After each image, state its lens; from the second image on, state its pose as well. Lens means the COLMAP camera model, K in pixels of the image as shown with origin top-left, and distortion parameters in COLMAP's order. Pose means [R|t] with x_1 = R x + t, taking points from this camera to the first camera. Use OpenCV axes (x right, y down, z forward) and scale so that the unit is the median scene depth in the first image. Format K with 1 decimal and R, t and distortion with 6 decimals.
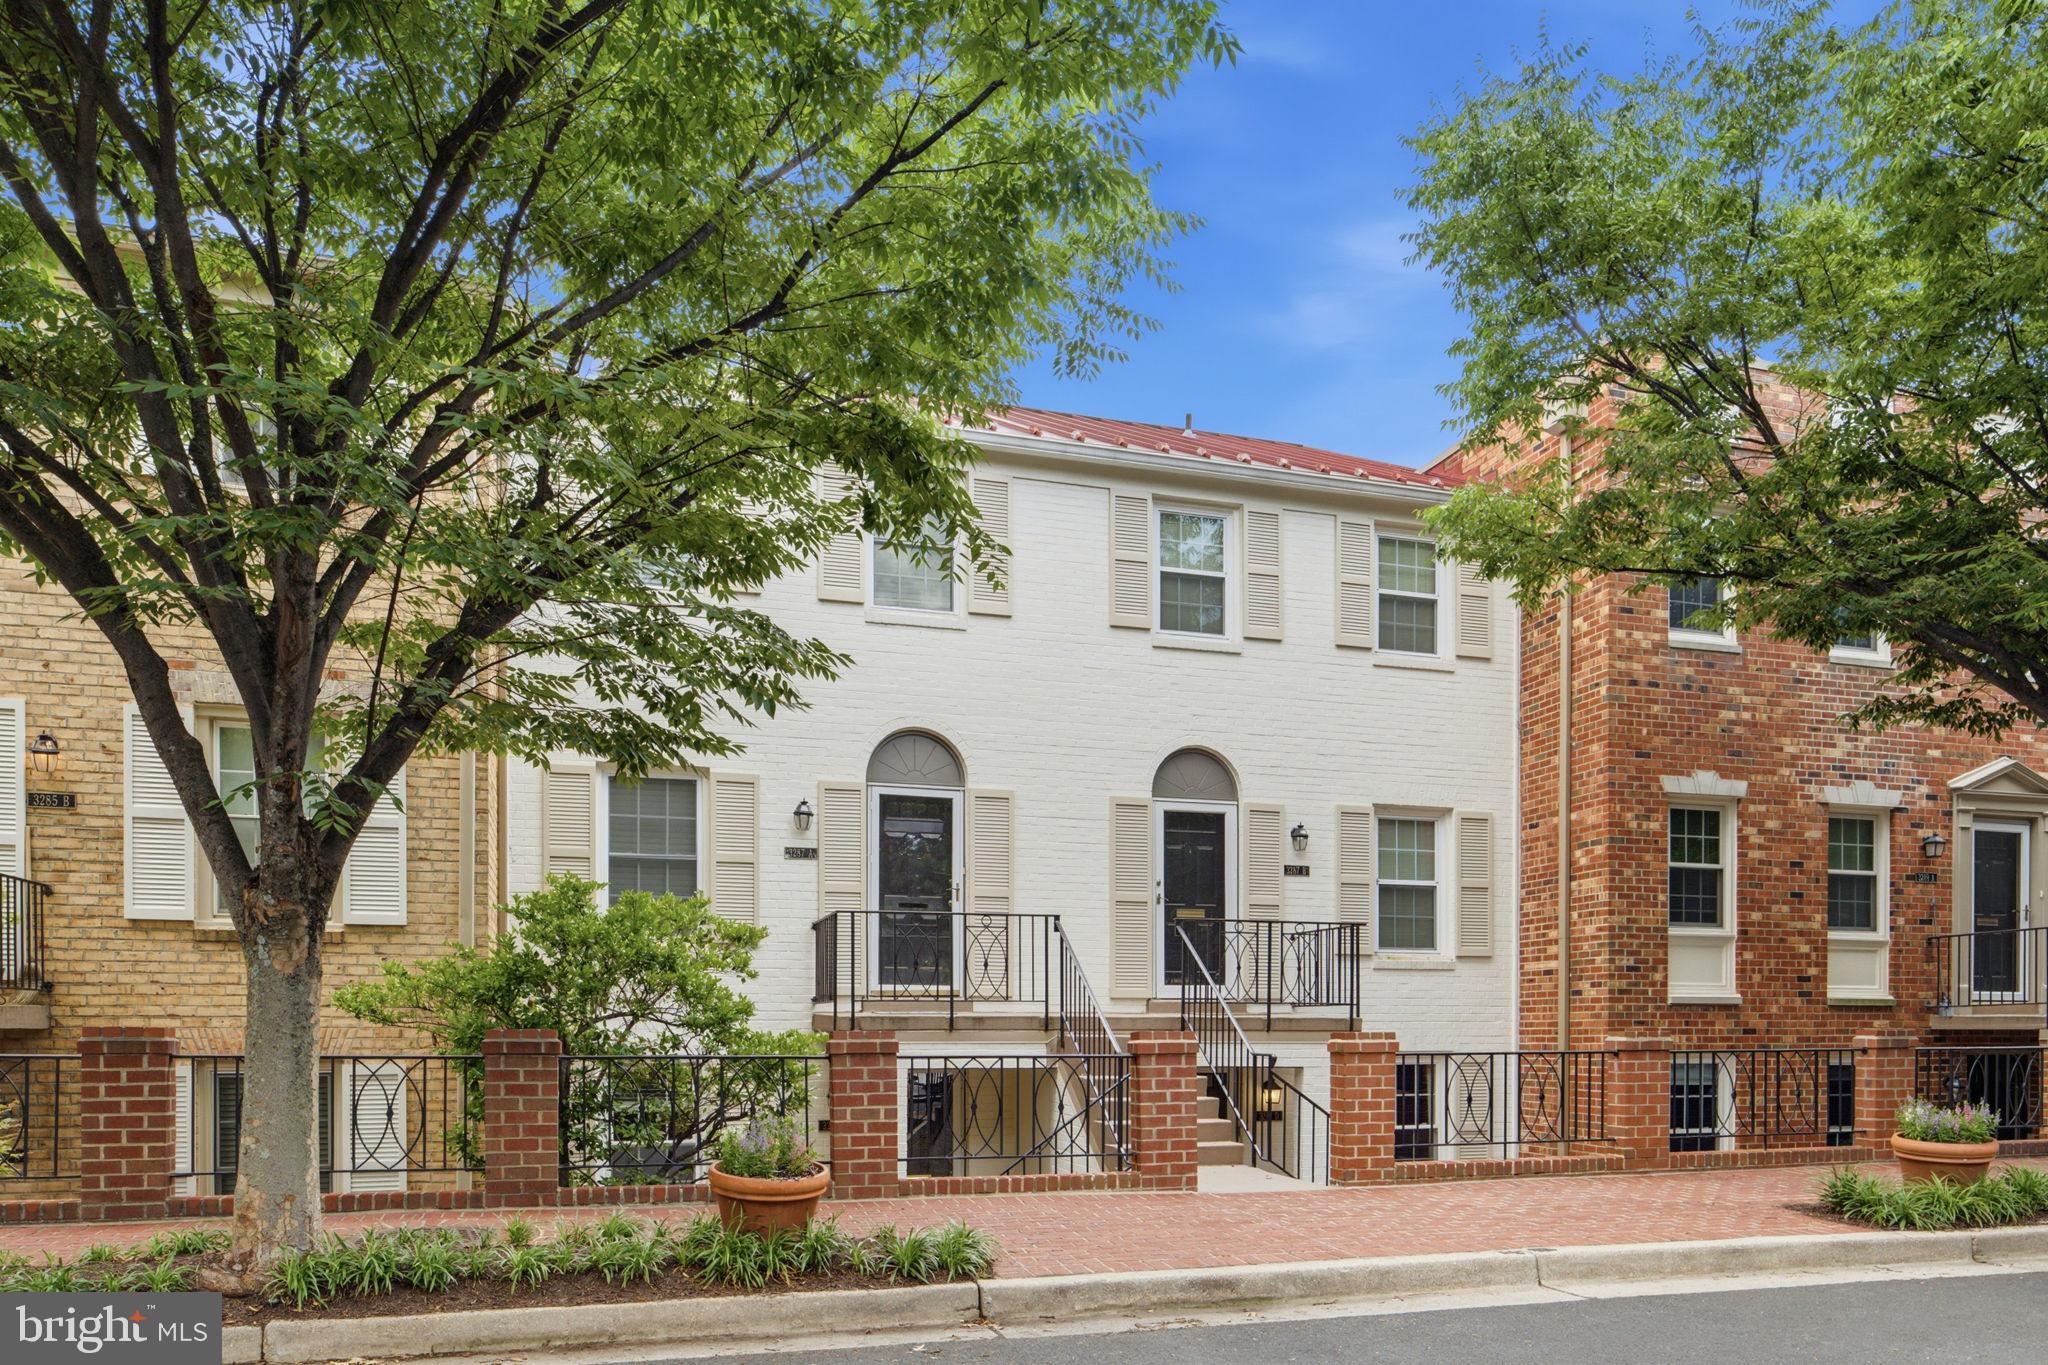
lens RADIAL K [[1462.5, 0, 1034.5], [0, 1462.5, 1037.9], [0, 0, 1]] dist [-0.006919, -0.000279]
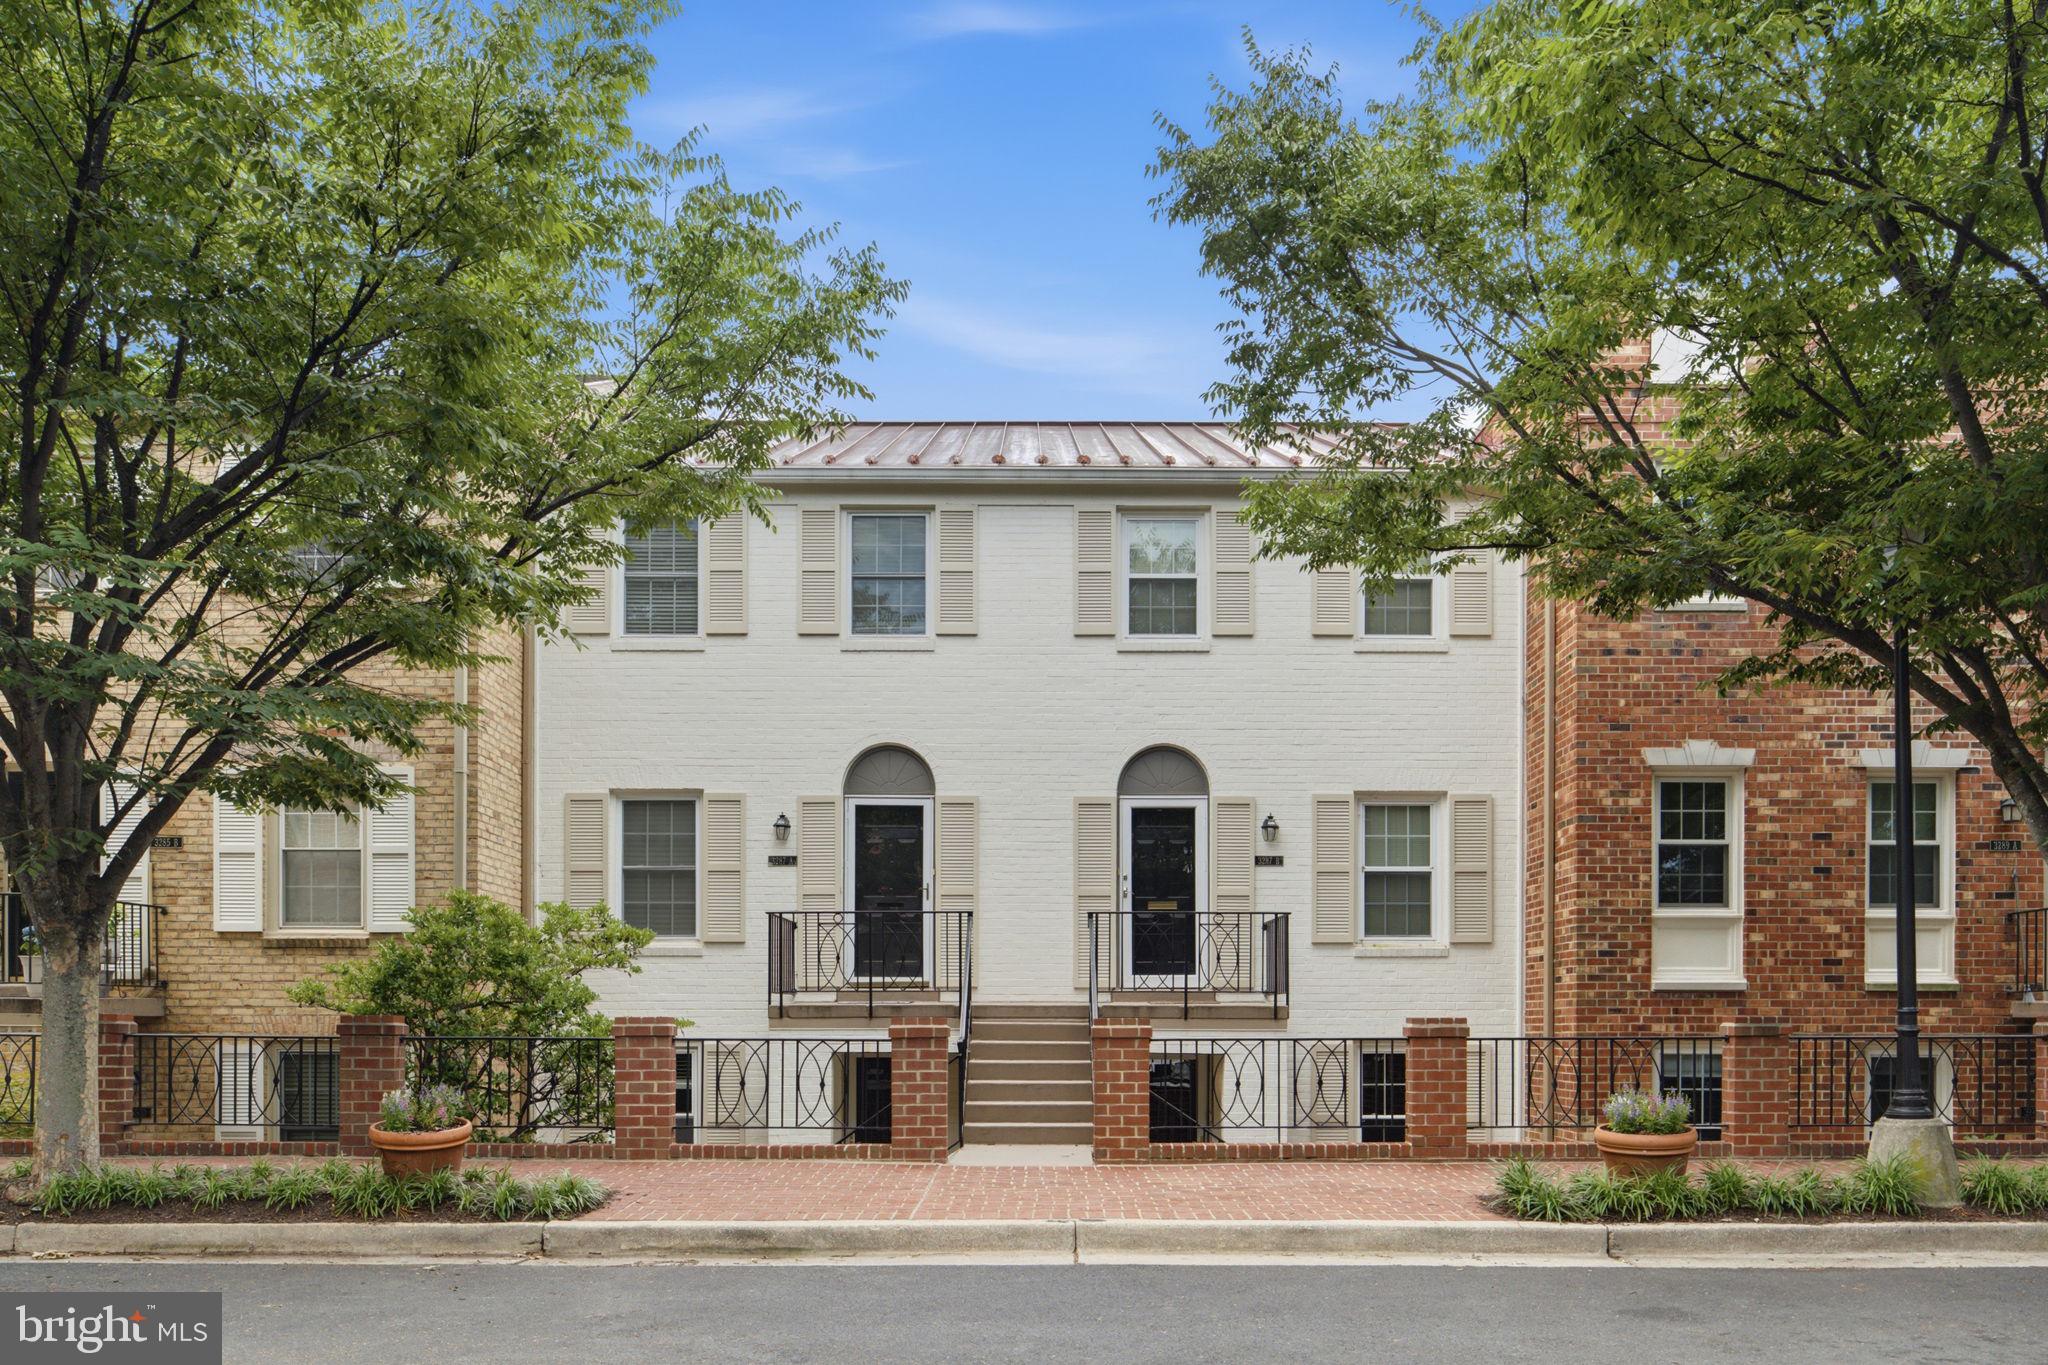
lens RADIAL K [[1462.5, 0, 1034.5], [0, 1462.5, 1037.9], [0, 0, 1]] dist [-0.006919, -0.000279]
pose [[0.955191, 0.003785, -0.295967, 0.332434], [-0.002196, 0.999981, 0.005701, 0.002953], [0.295983, -0.004796, 0.955181, -0.018121]]
